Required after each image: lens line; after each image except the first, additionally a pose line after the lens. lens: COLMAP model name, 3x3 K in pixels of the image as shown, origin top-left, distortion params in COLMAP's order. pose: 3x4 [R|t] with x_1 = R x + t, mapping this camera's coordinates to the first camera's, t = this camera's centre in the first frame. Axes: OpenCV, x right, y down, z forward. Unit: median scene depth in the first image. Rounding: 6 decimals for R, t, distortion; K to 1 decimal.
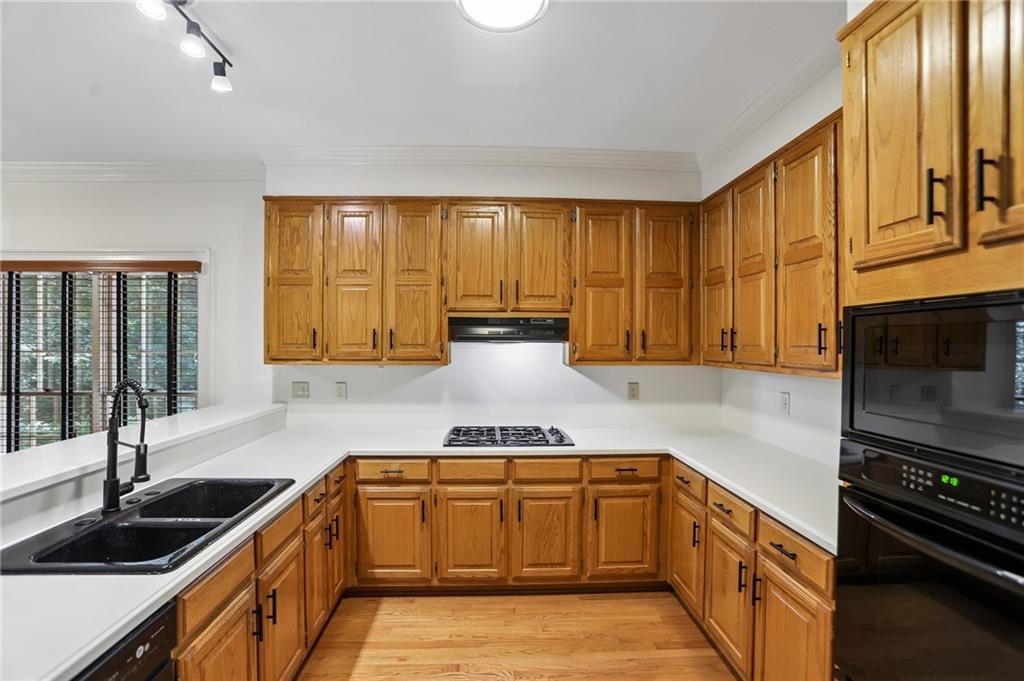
lens RADIAL K [[471.4, 0, 510.7], [0, 471.4, 347.3], [0, 0, 1]] dist [-0.086266, 0.037947]
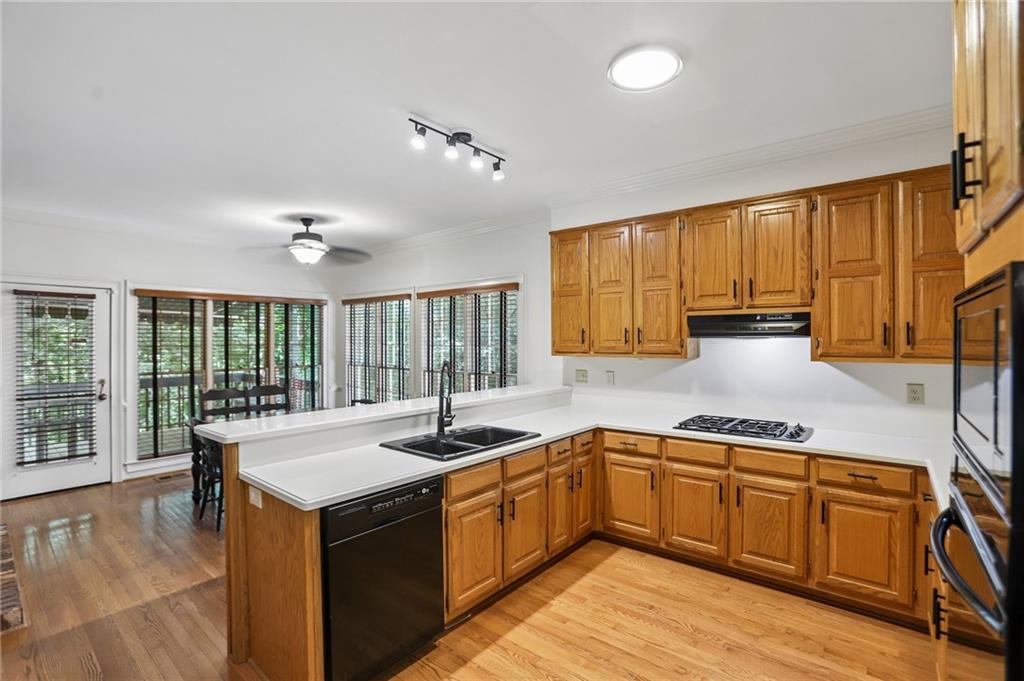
lens RADIAL K [[472.8, 0, 512.0], [0, 472.8, 340.5], [0, 0, 1]] dist [-0.081782, 0.038130]
pose [[0.744256, -0.005308, -0.667874, 0.328868], [0.001634, 0.999980, -0.006127, 0.000834], [0.667893, 0.003469, 0.744249, -0.121314]]
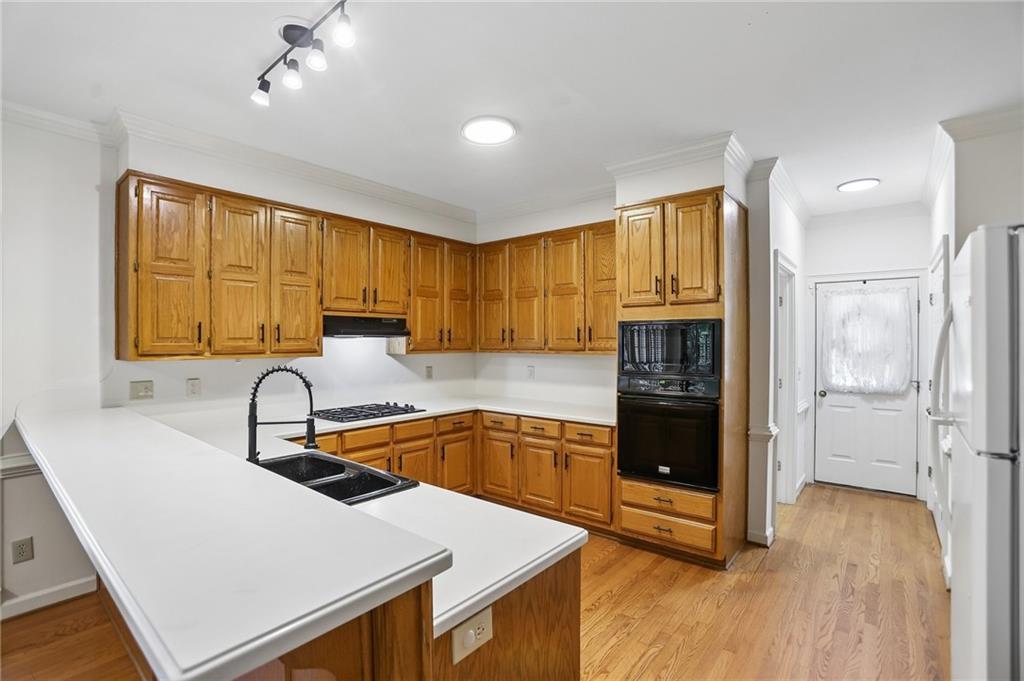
lens RADIAL K [[472.8, 0, 512.0], [0, 472.8, 340.5], [0, 0, 1]] dist [-0.081782, 0.038130]
pose [[0.670755, -0.003109, 0.741672, -0.735881], [0.010534, 0.999930, -0.005335, 0.010711], [-0.741604, 0.011392, 0.670741, -0.130802]]
